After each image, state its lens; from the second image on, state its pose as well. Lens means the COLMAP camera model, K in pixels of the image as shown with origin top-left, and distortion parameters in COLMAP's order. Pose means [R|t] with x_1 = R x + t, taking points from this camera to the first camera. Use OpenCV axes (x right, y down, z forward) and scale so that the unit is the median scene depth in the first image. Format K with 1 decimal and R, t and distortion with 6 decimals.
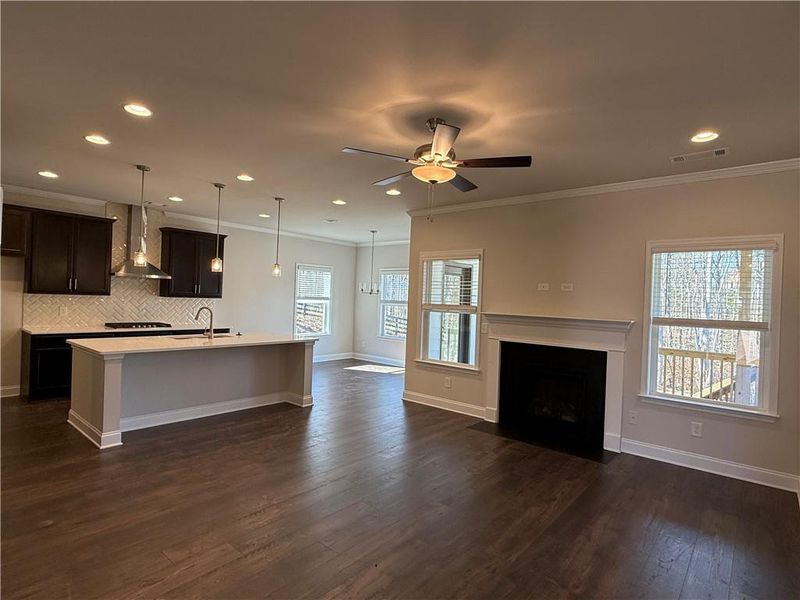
lens RADIAL K [[398.2, 0, 403.8], [0, 398.2, 301.7], [0, 0, 1]] dist [0.004100, 0.000549]
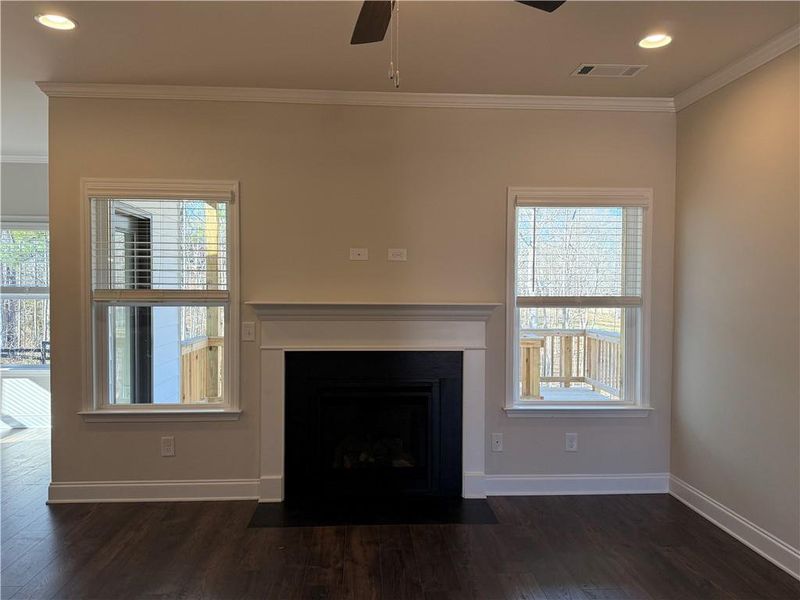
lens RADIAL K [[611.4, 0, 420.4], [0, 611.4, 301.2], [0, 0, 1]] dist [0.049594, -0.008823]
pose [[0.743407, -0.053312, 0.666712, -0.180494], [0.026546, 0.998385, 0.050234, -0.009655], [-0.668313, -0.019646, 0.743621, 0.245145]]
